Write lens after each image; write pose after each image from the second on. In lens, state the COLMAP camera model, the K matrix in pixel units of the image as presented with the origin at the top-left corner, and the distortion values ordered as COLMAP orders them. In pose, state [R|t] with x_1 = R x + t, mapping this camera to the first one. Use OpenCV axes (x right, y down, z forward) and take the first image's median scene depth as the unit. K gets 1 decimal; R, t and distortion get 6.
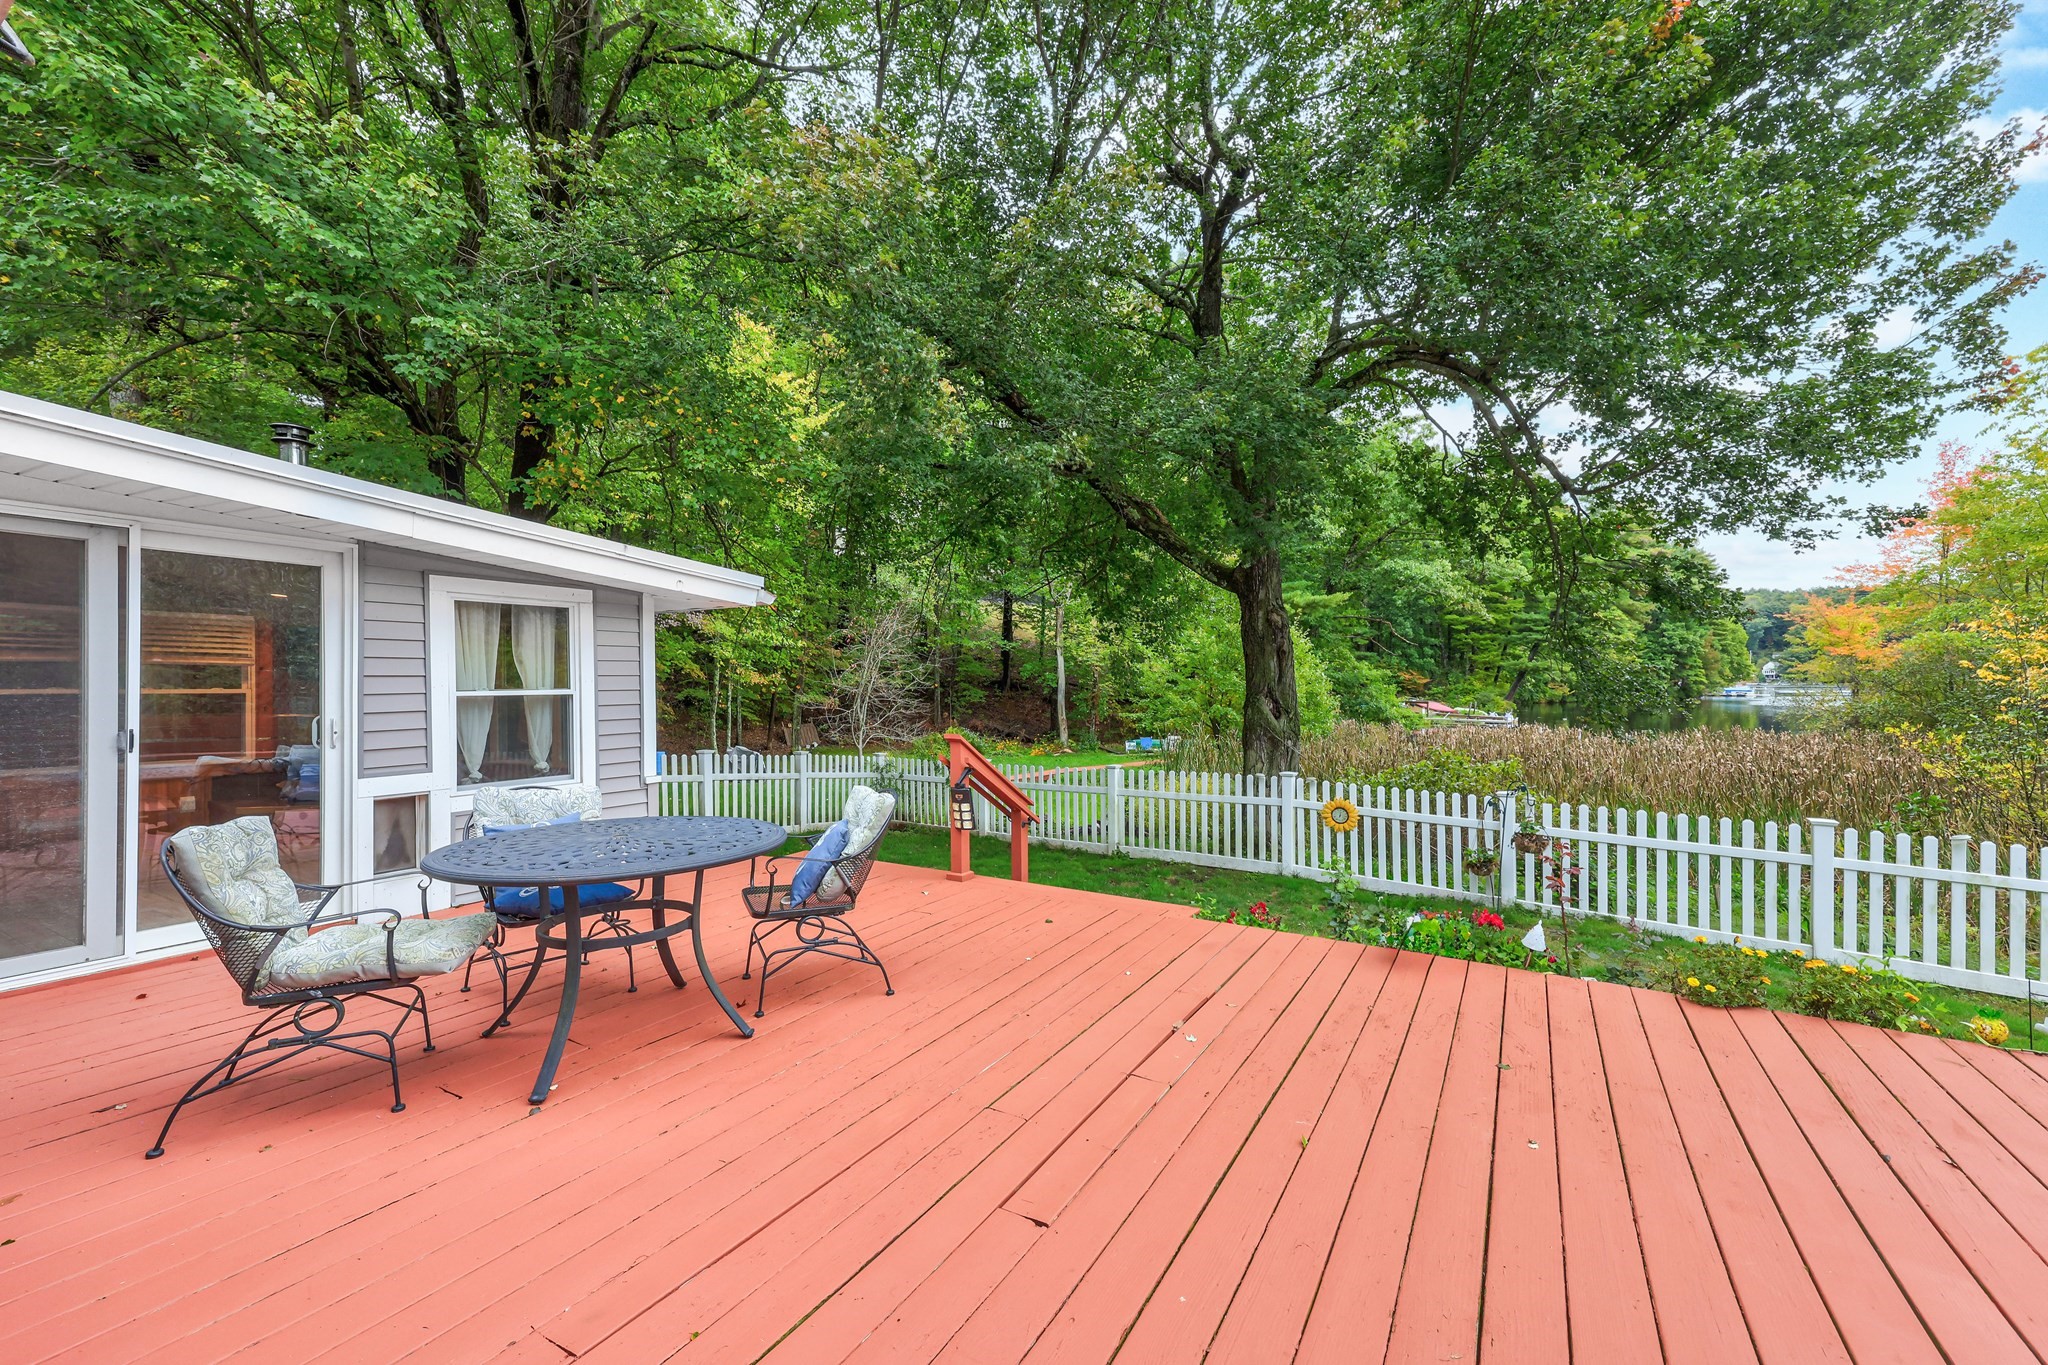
lens RADIAL K [[890.3, 0, 1056.5], [0, 890.3, 676.6], [0, 0, 1]] dist [0.017662, 0.000355]
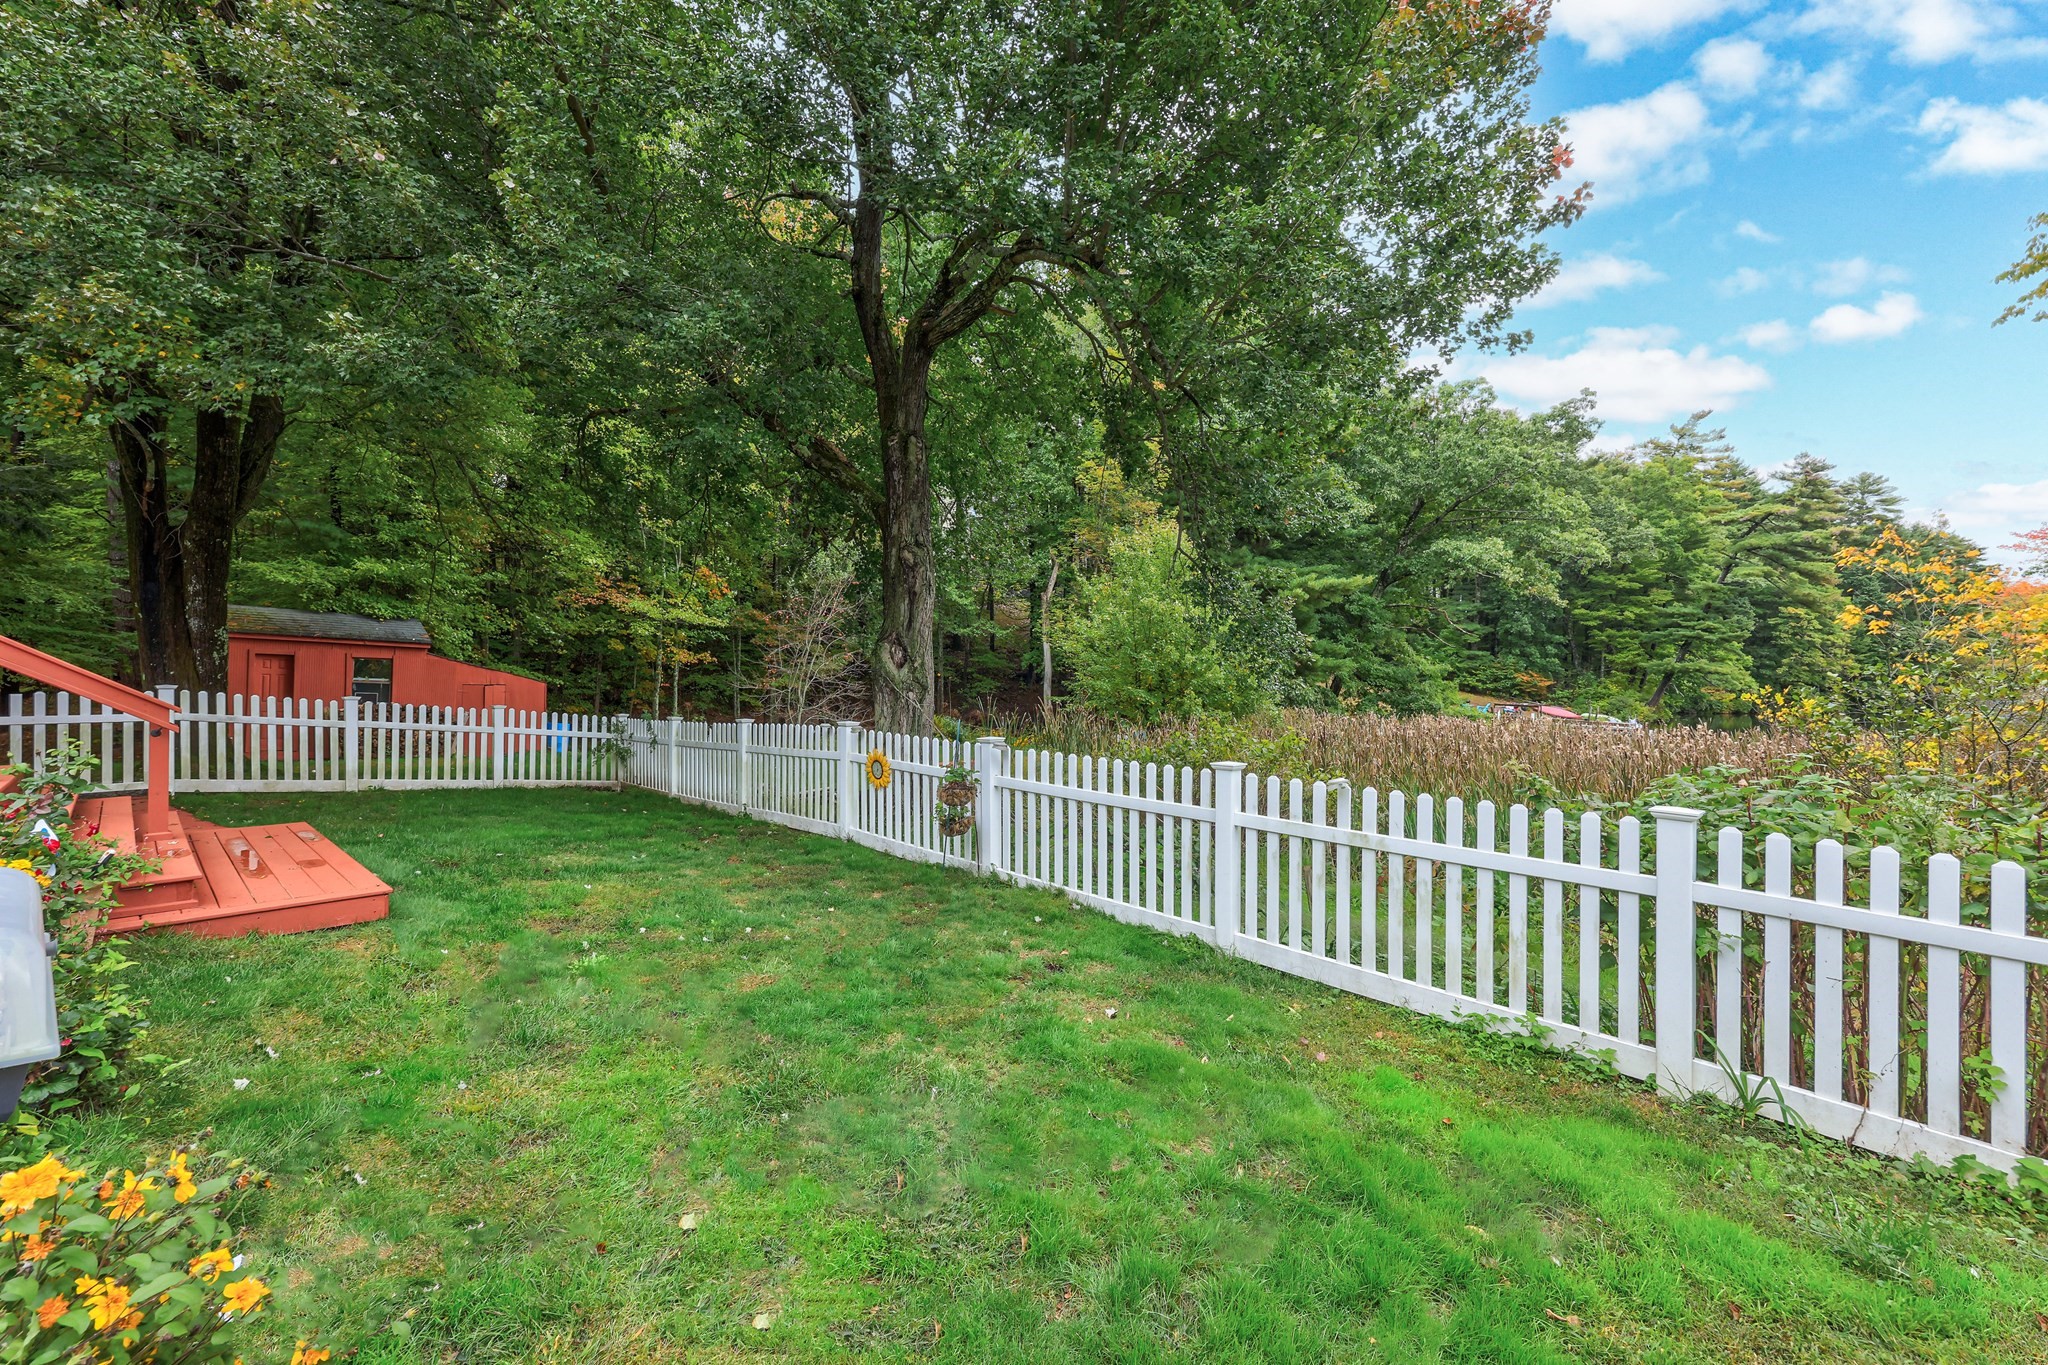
lens RADIAL K [[890.3, 0, 1056.5], [0, 890.3, 676.6], [0, 0, 1]] dist [0.017662, 0.000355]
pose [[0.981087, 0.007540, -0.193418, 0.177679], [-0.009631, 0.999905, -0.009876, 0.019636], [0.193325, 0.011552, 0.981067, 0.049568]]
